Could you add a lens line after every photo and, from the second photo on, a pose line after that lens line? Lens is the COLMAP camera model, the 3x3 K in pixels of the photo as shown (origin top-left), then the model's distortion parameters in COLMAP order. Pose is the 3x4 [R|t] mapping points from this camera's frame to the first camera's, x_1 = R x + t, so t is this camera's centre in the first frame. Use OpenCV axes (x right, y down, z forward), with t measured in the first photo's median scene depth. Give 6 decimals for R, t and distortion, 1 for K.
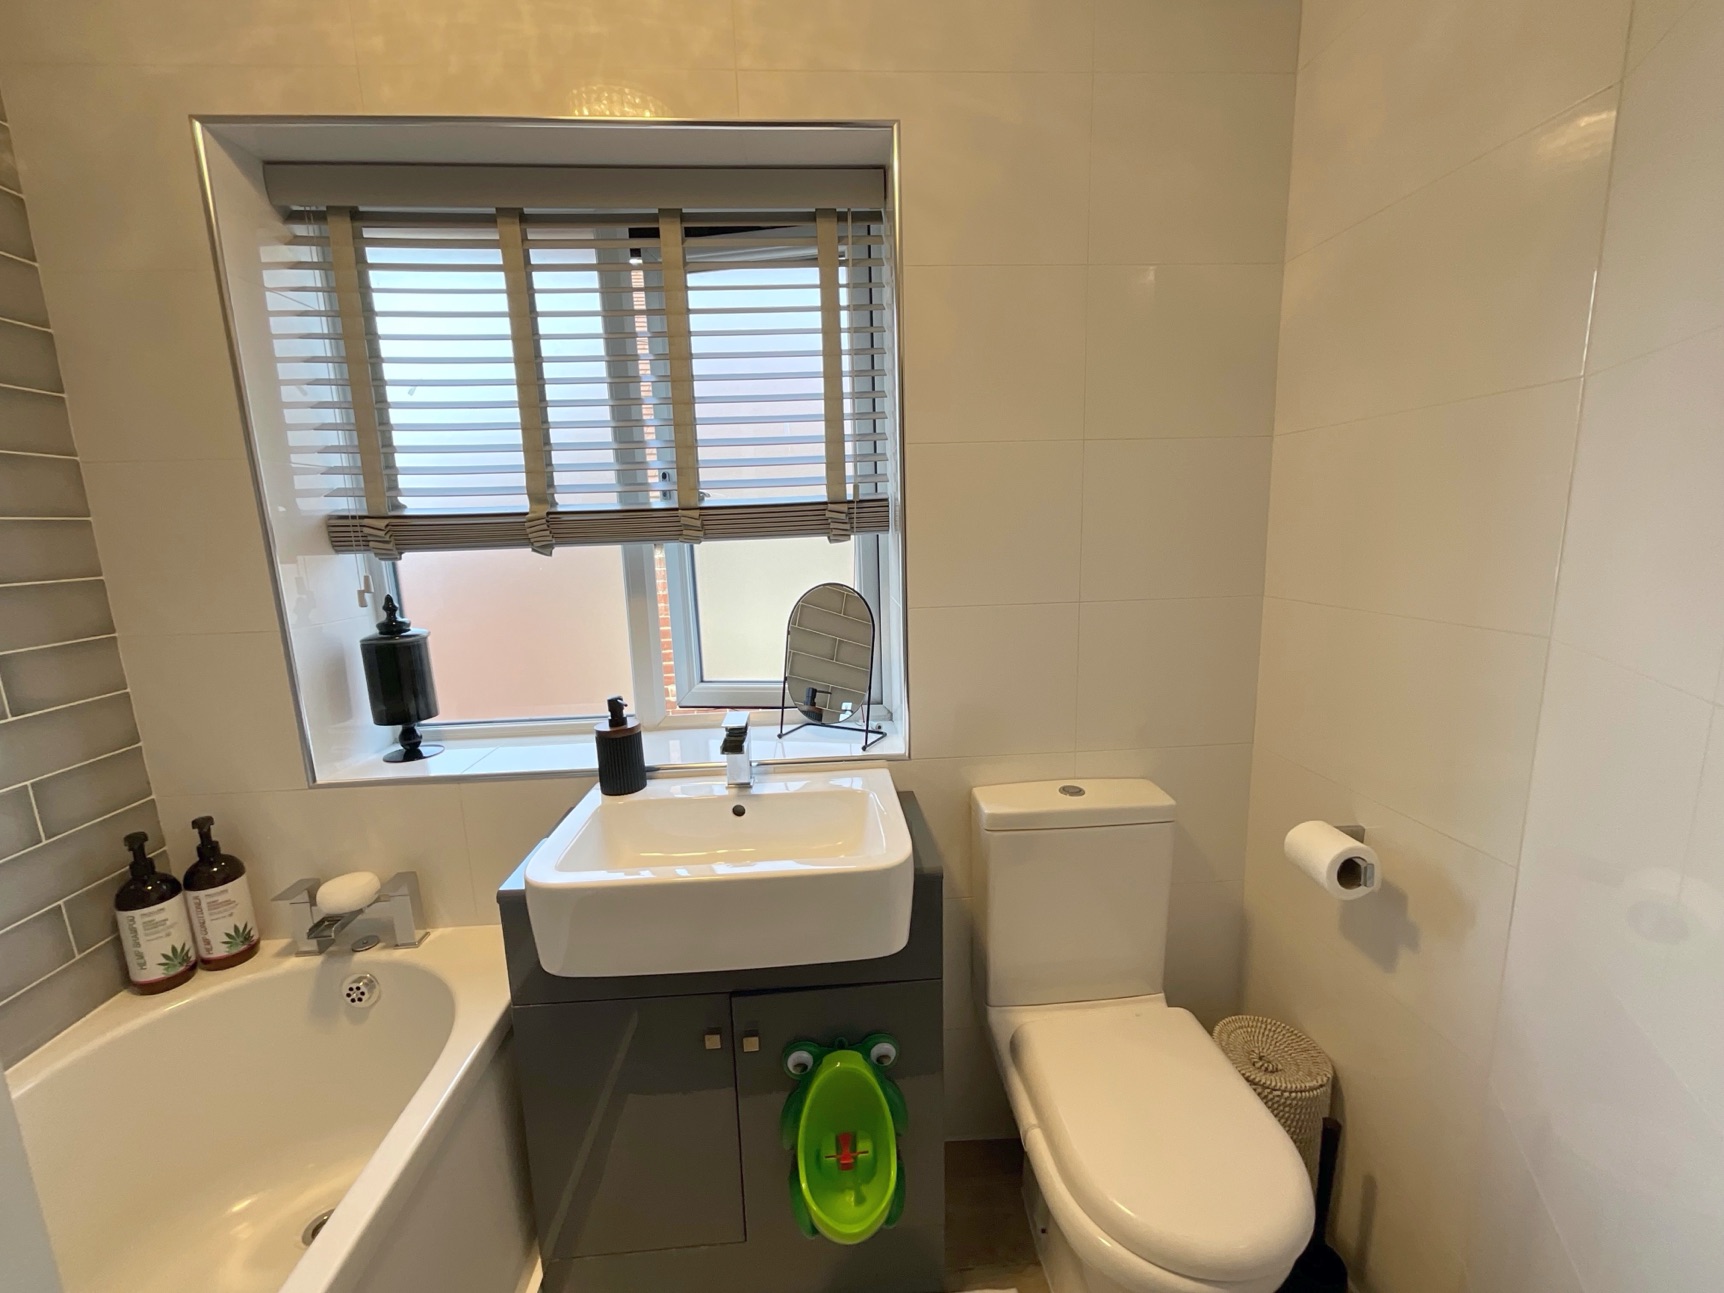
lens RADIAL K [[696.6, 0, 856.1], [0, 696.6, 648.6], [0, 0, 1]] dist [-0.007637, 0.001165]
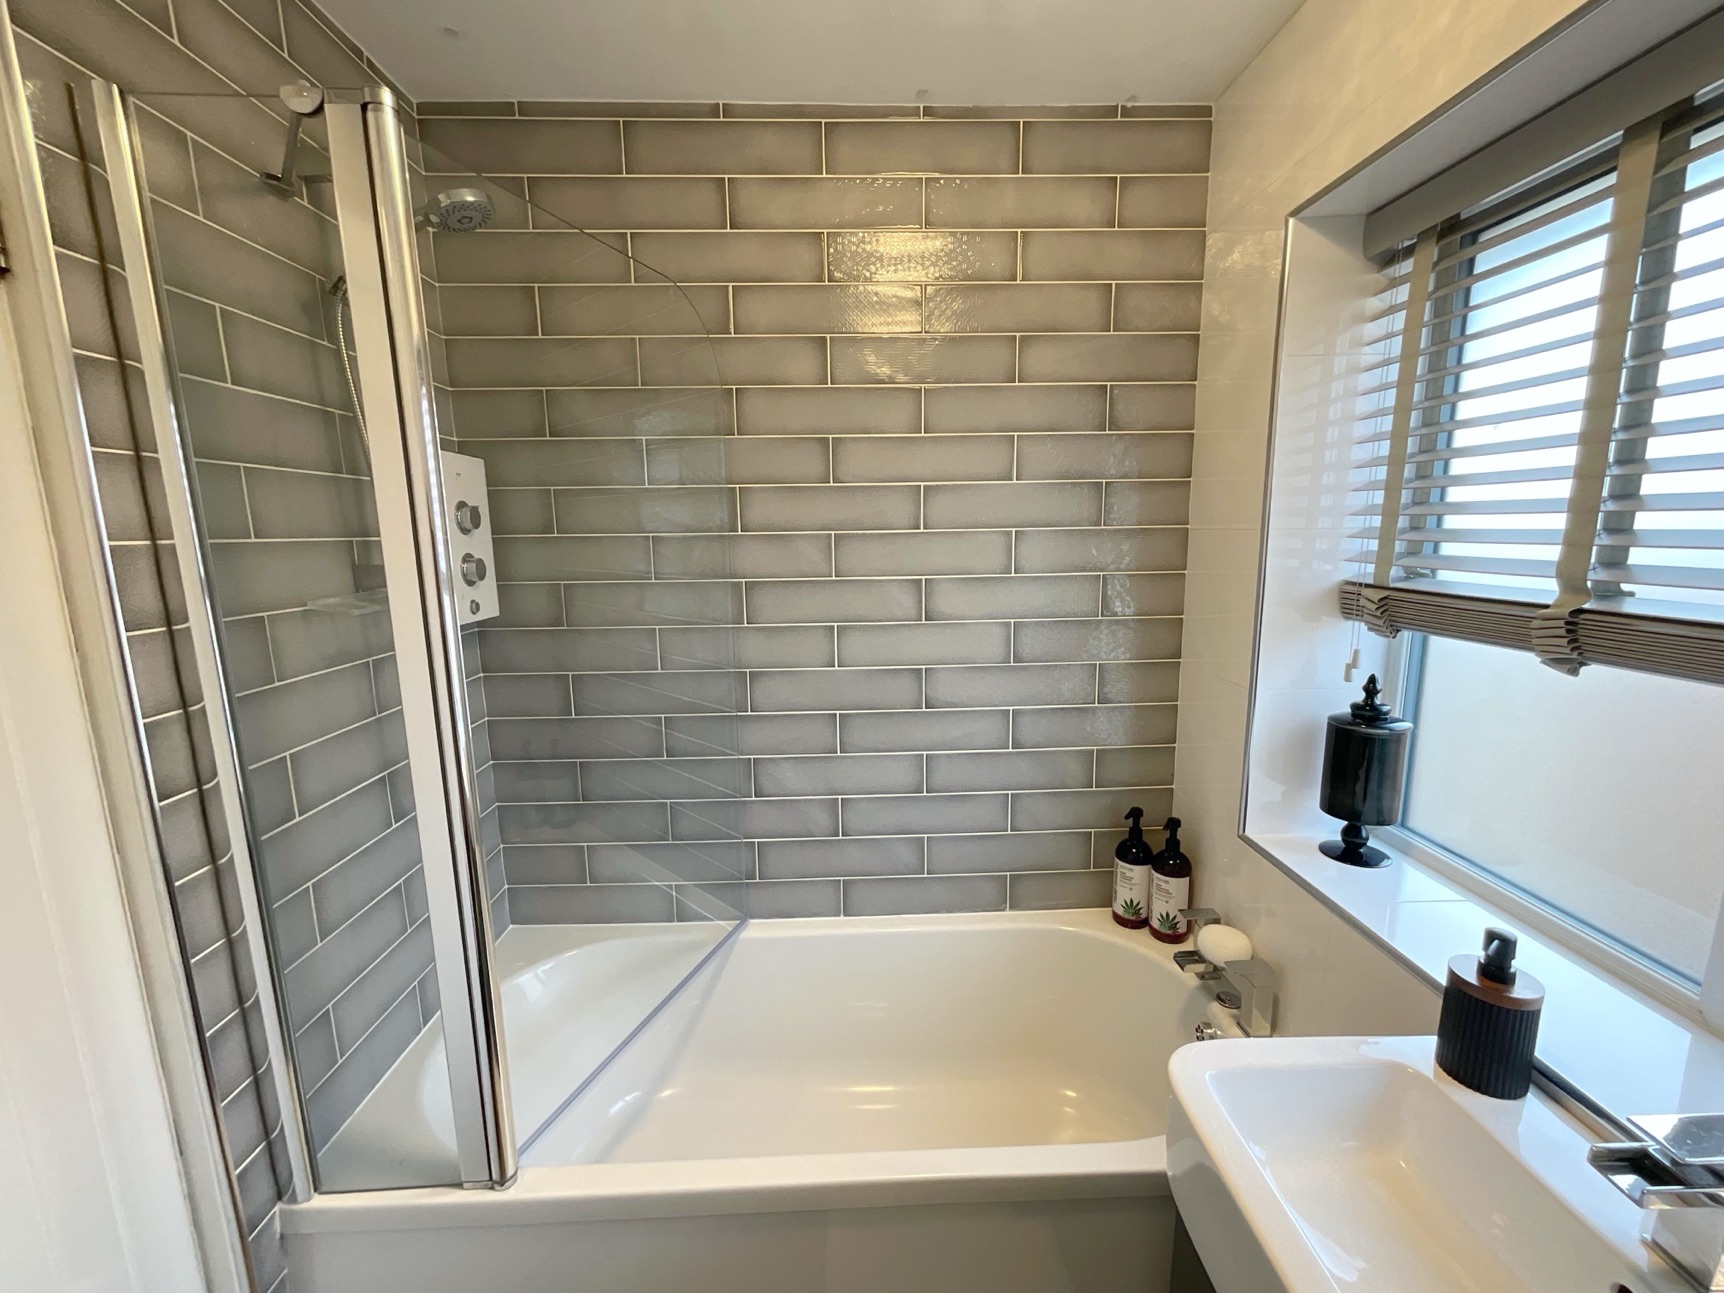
lens RADIAL K [[696.6, 0, 860.3], [0, 696.6, 646.5], [0, 0, 1]] dist [-0.007637, 0.001165]
pose [[-0.045926, 0.194092, -0.979908, 0.217095], [-0.152750, 0.968042, 0.198901, -0.199362], [0.987197, 0.158815, -0.014811, 0.395813]]
